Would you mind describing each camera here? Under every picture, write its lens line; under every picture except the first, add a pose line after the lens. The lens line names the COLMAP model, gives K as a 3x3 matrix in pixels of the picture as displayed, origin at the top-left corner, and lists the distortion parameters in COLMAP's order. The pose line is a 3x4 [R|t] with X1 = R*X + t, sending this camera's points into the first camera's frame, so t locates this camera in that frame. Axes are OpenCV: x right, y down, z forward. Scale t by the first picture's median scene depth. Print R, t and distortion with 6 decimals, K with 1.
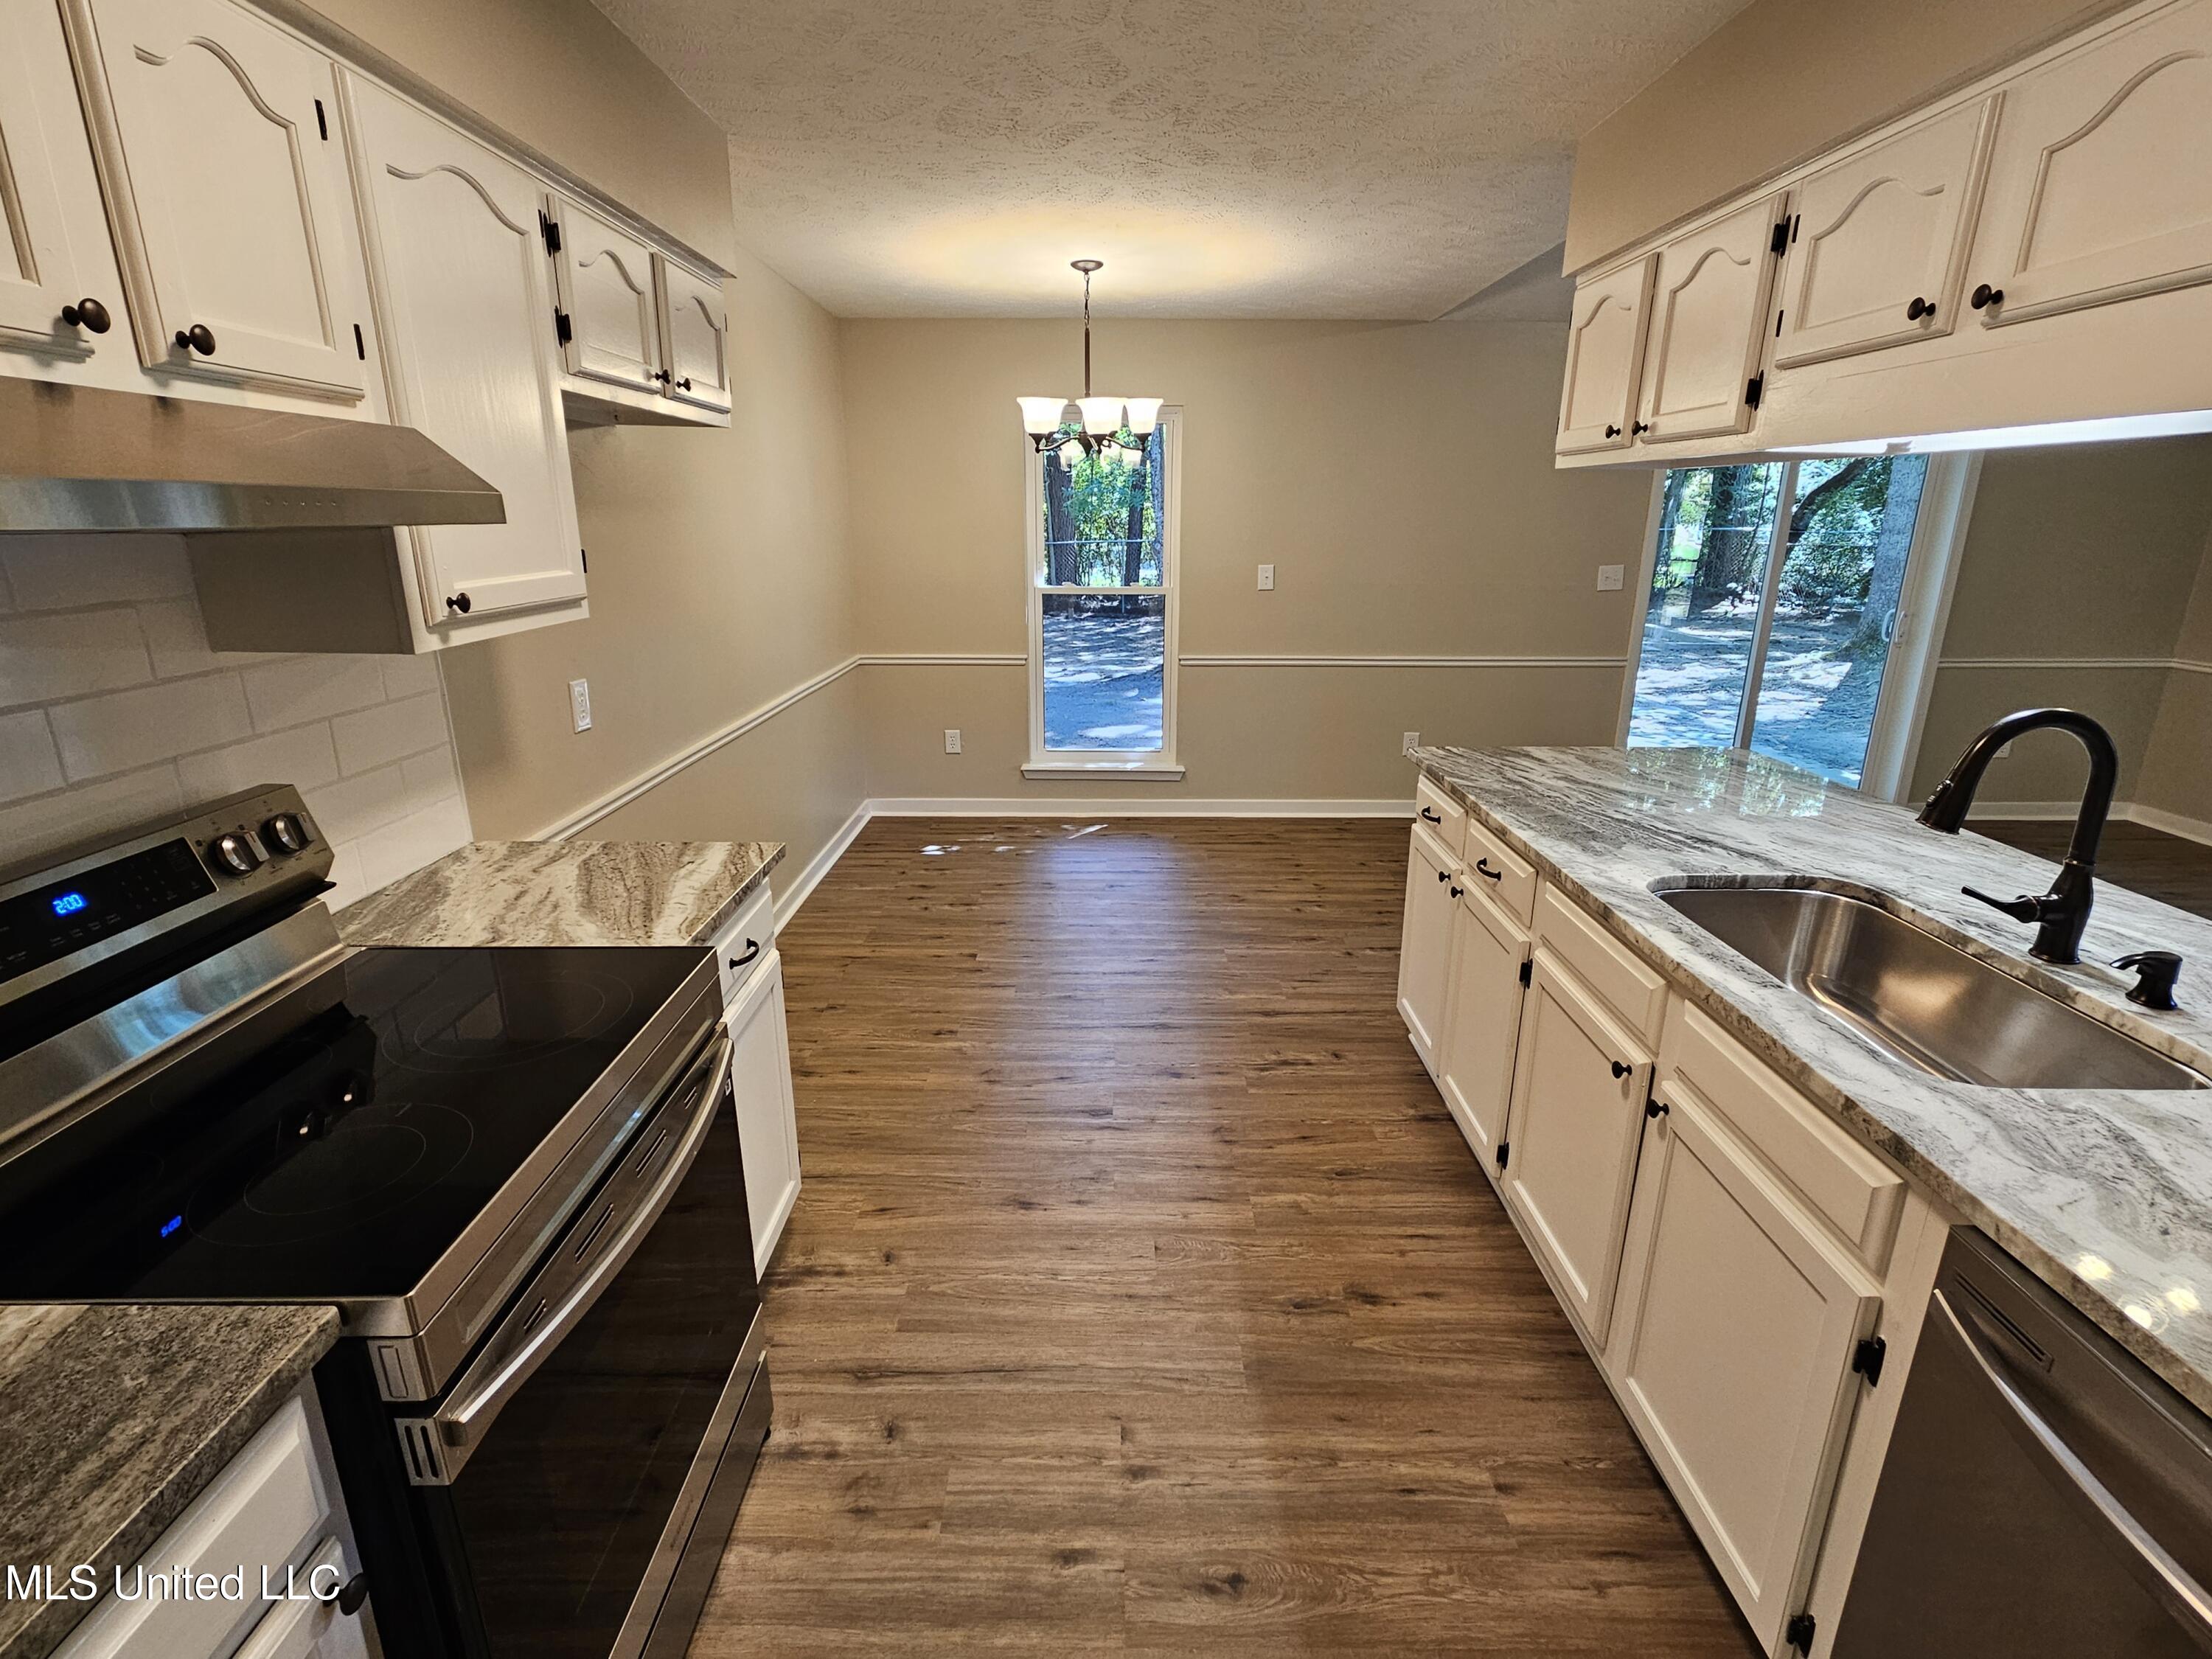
lens RADIAL K [[1058.4, 0, 1106.0], [0, 1058.4, 829.5], [0, 0, 1]] dist [-0.000850, 0.000168]
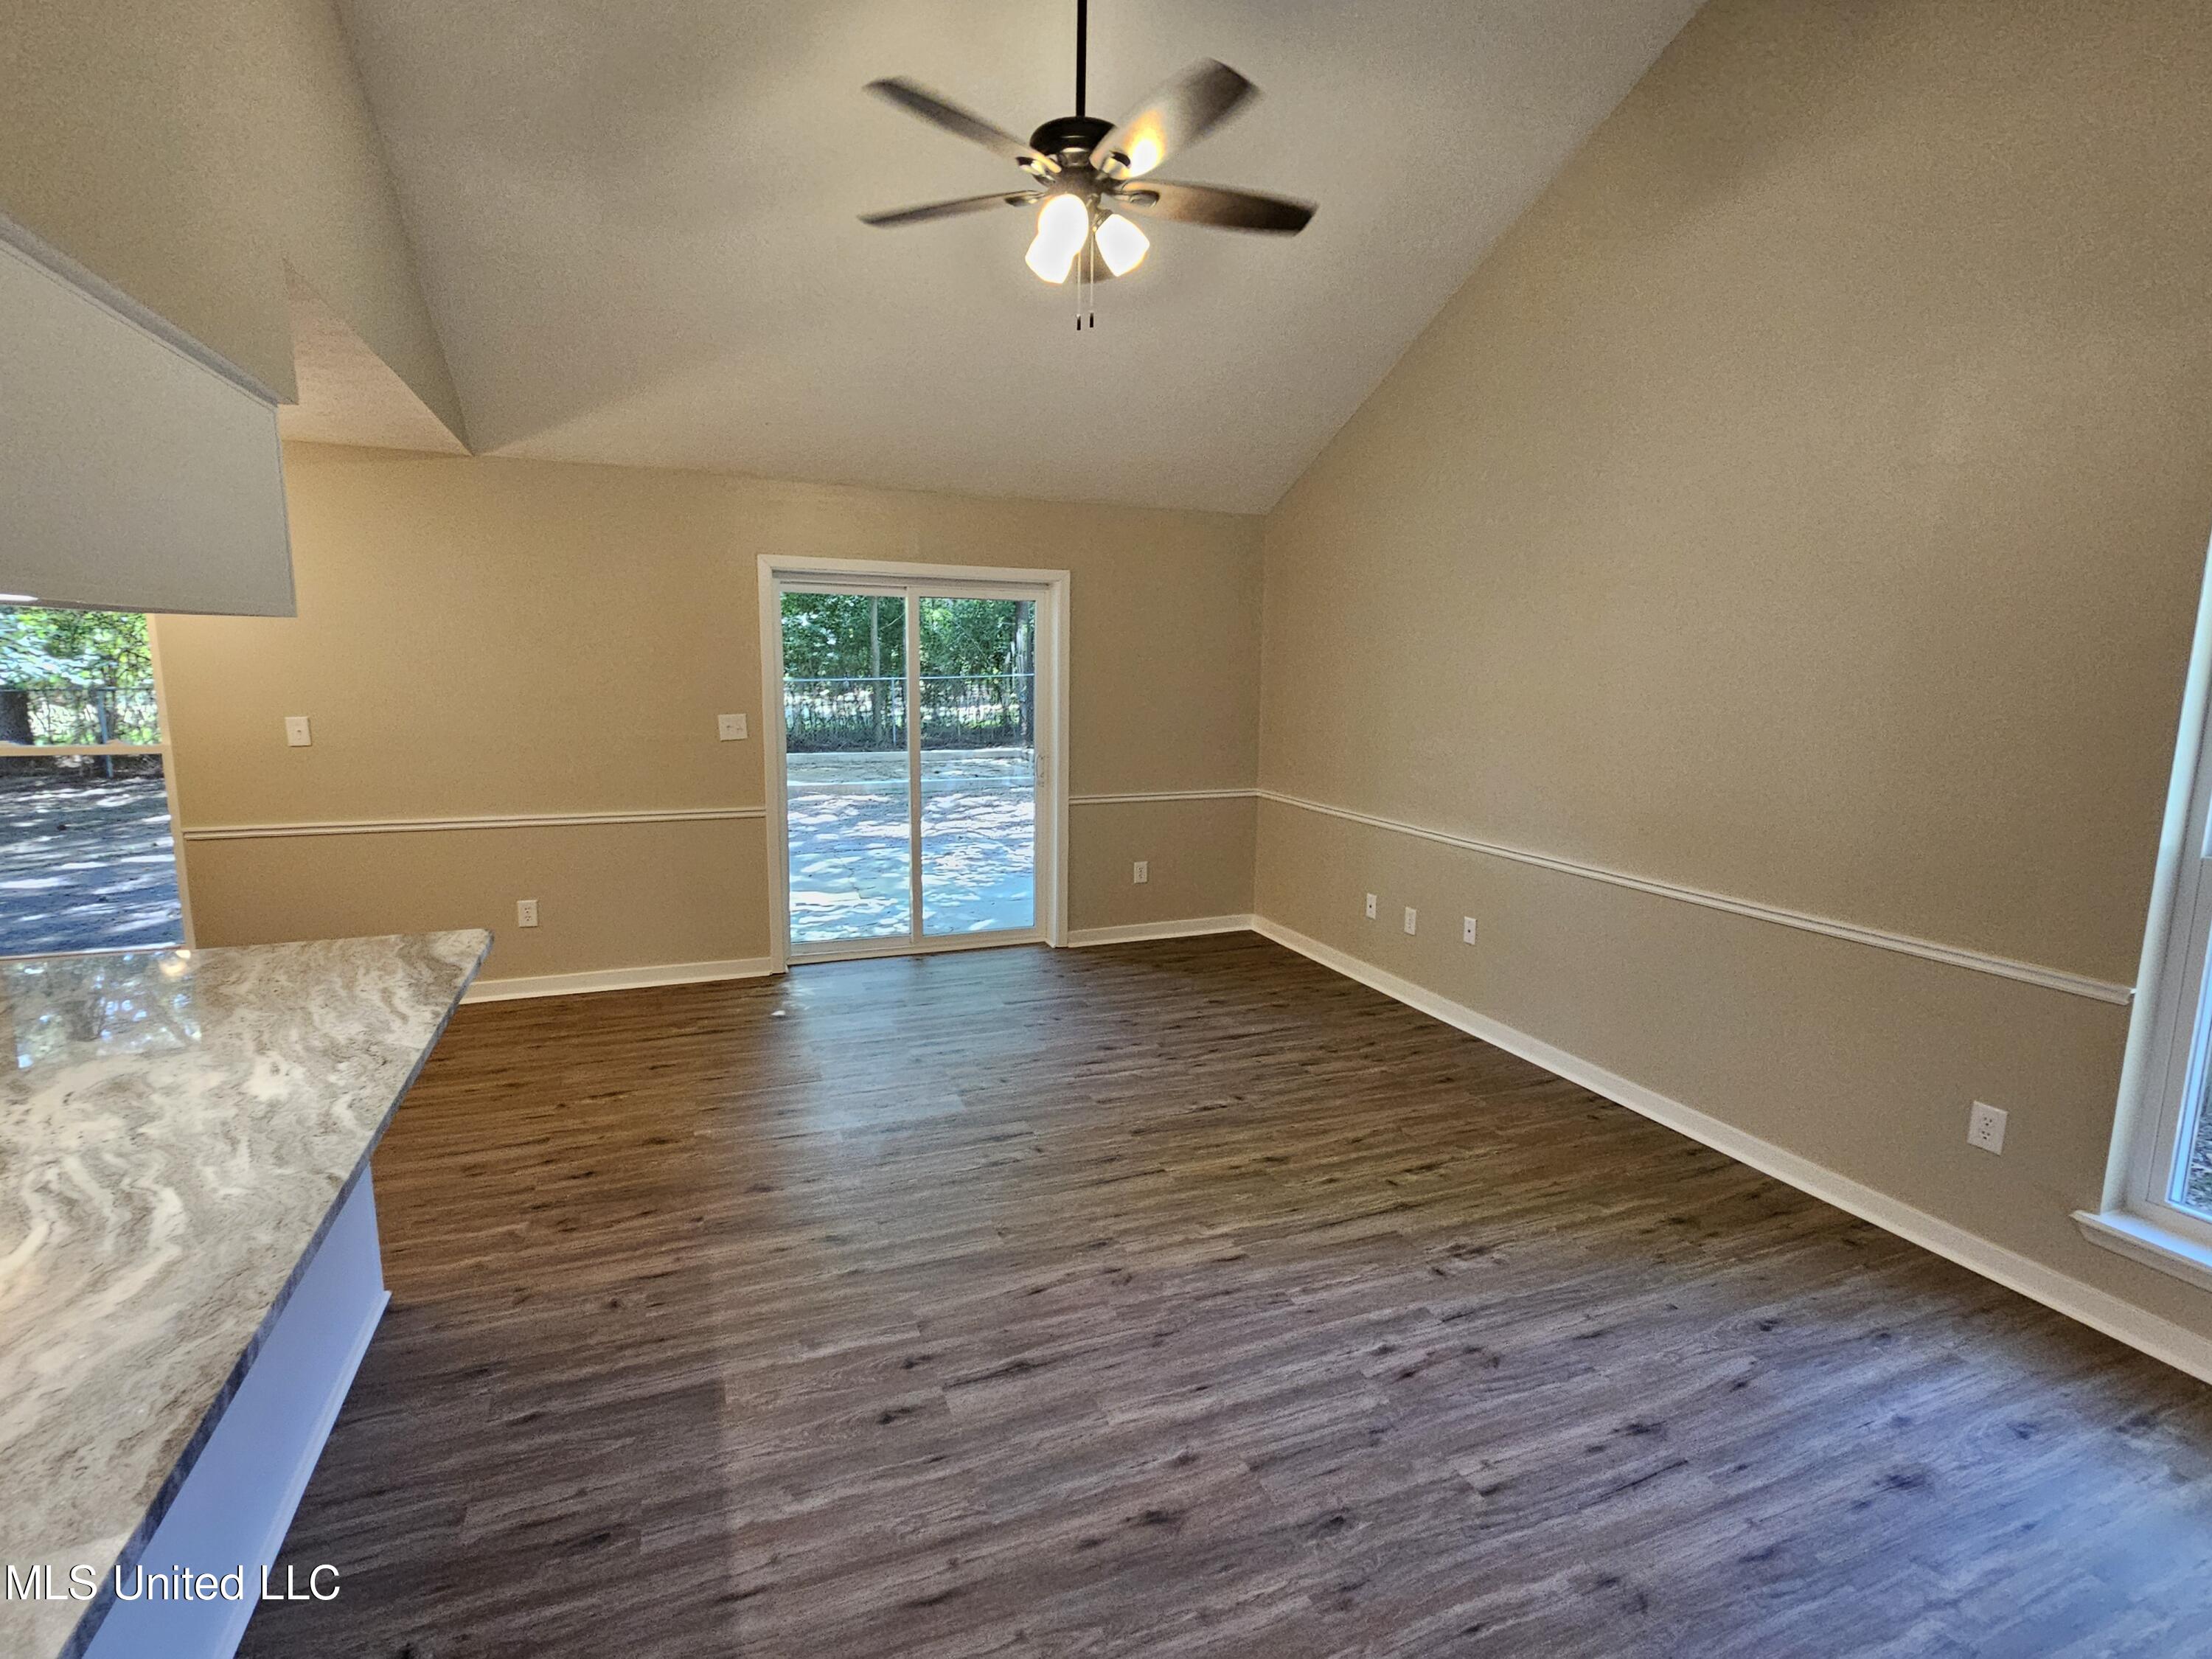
lens RADIAL K [[1058.4, 0, 1106.0], [0, 1058.4, 829.5], [0, 0, 1]] dist [-0.000850, 0.000168]
pose [[0.923035, -0.048651, 0.381628, 1.121771], [0.096227, 0.989637, -0.106580, -0.024616], [-0.372488, 0.135100, 0.918151, 0.000248]]
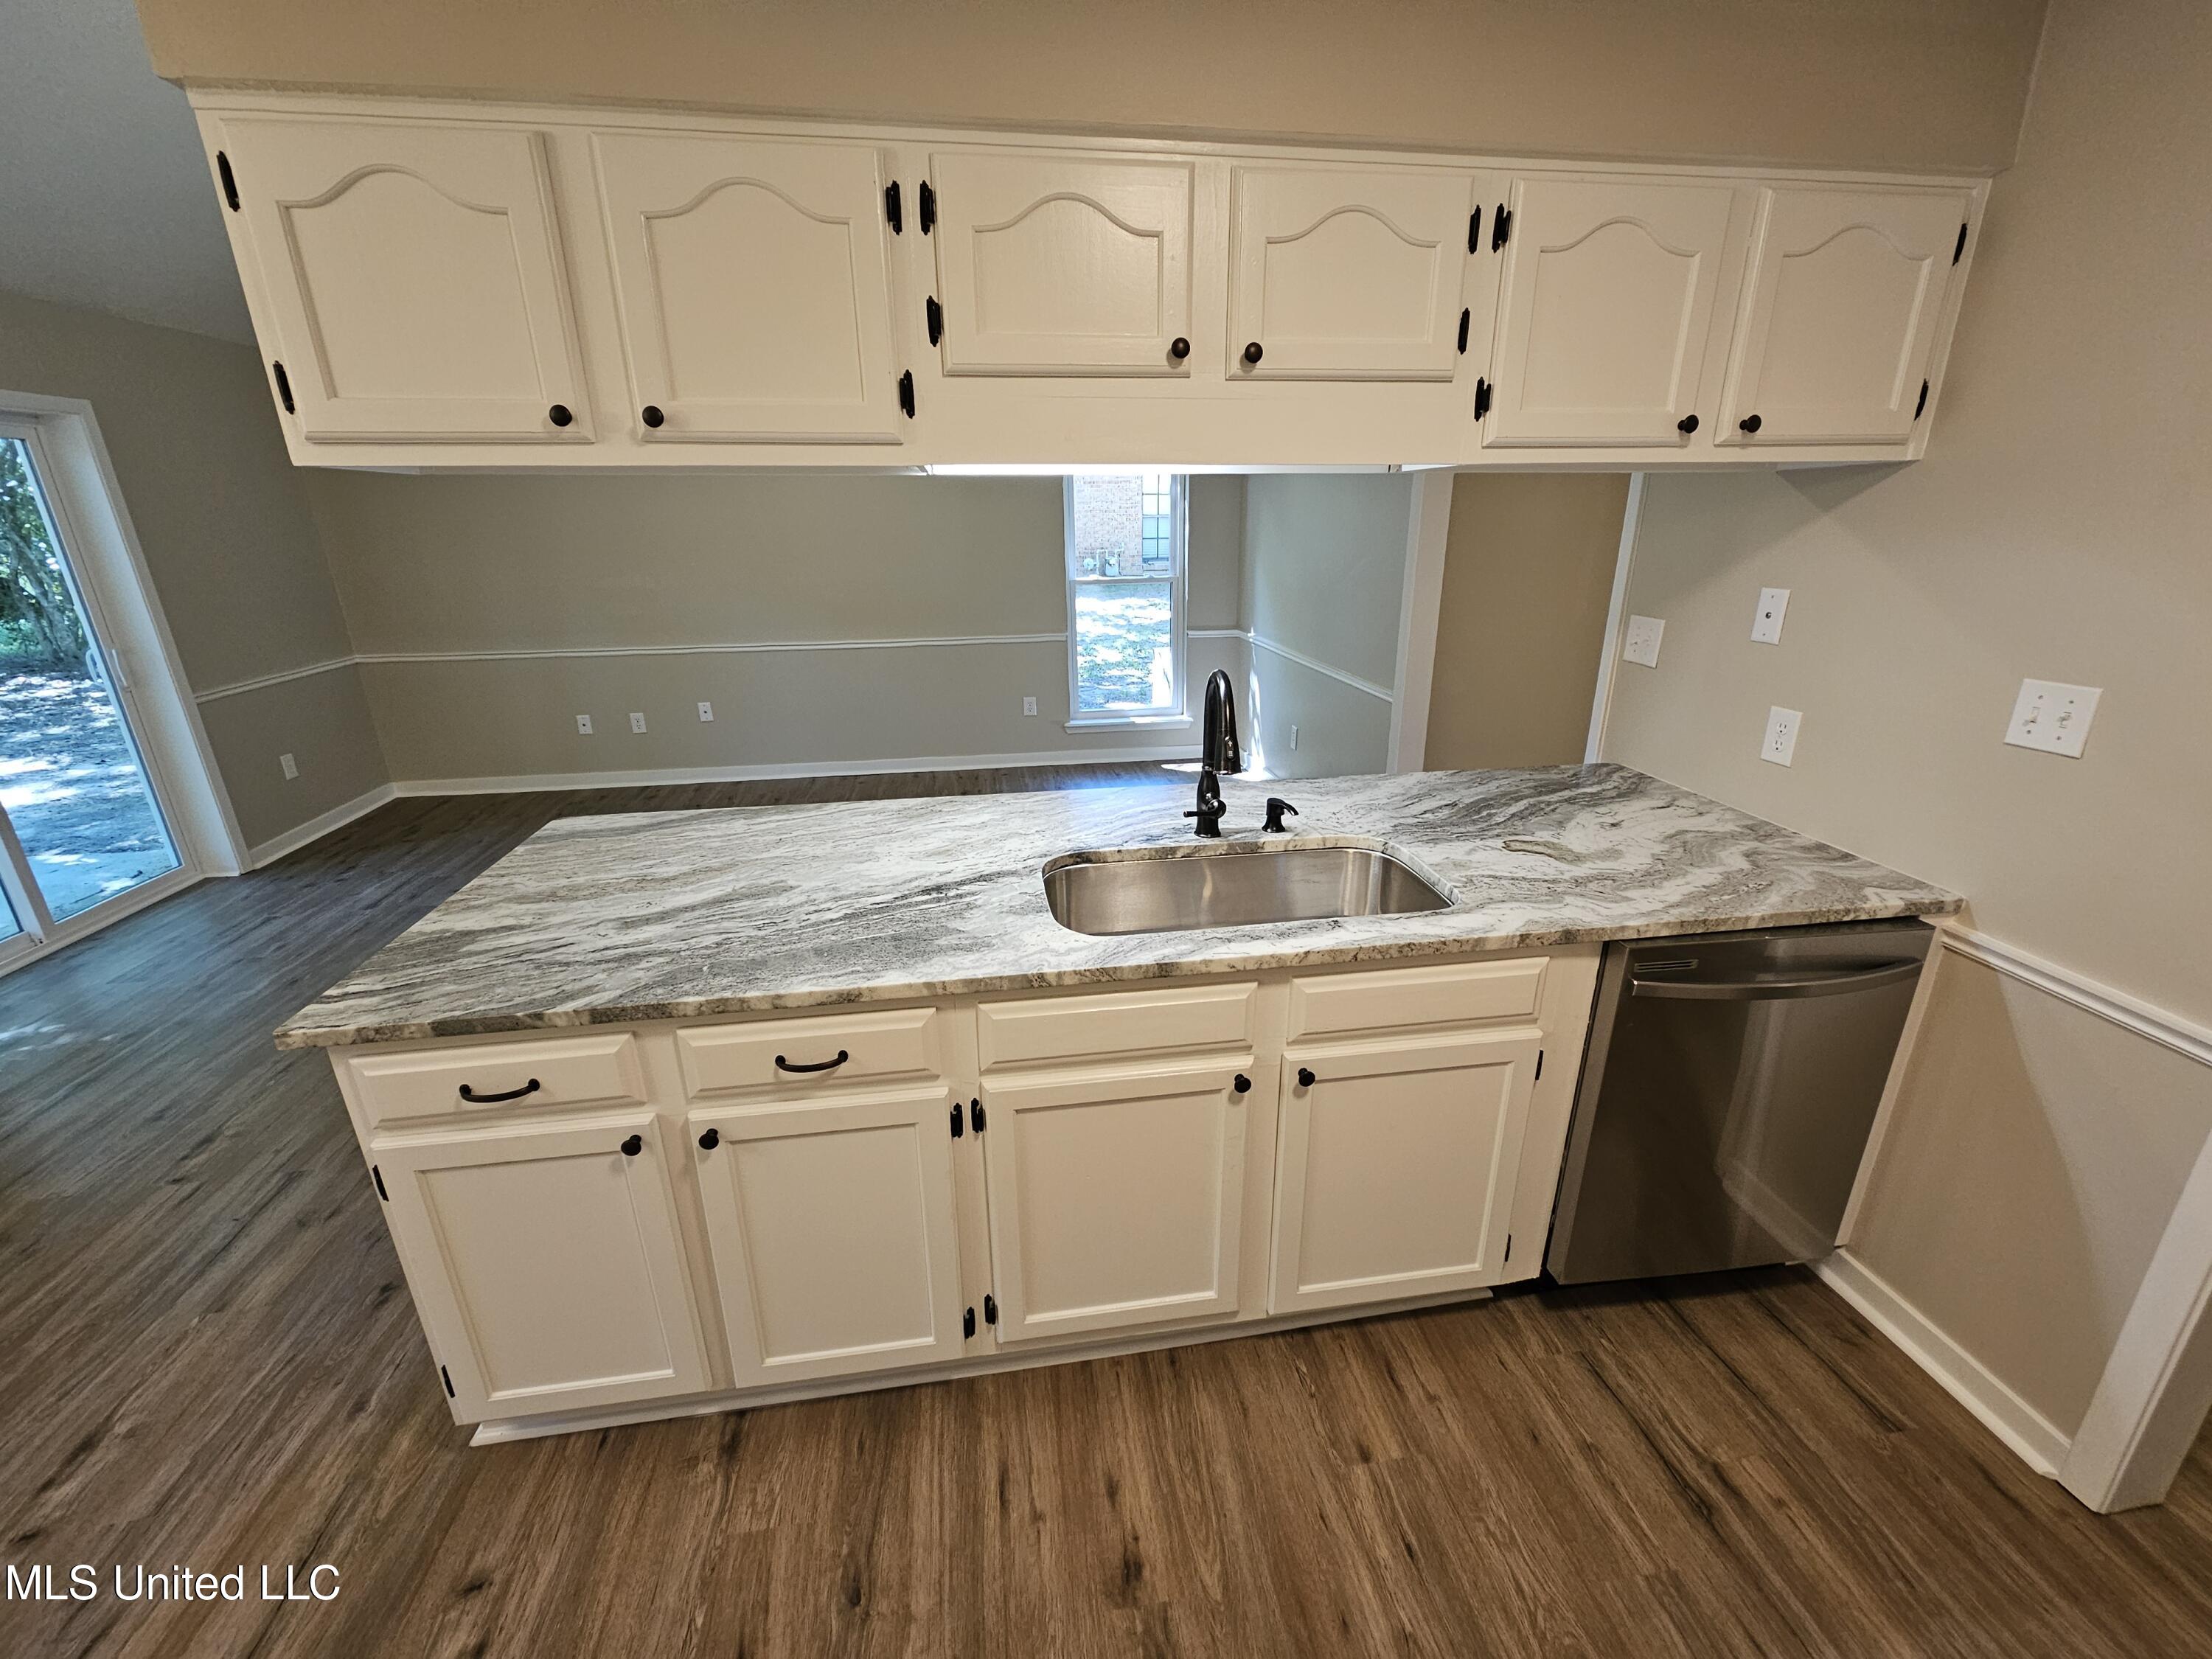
lens RADIAL K [[905.4, 0, 1106.0], [0, 905.4, 829.5], [0, 0, 1]] dist [0.000806, 0.000477]
pose [[-0.154598, -0.327321, 0.932180, -0.203807], [0.291586, 0.886379, 0.359597, -0.303615], [-0.943969, 0.327404, -0.041590, 0.948640]]
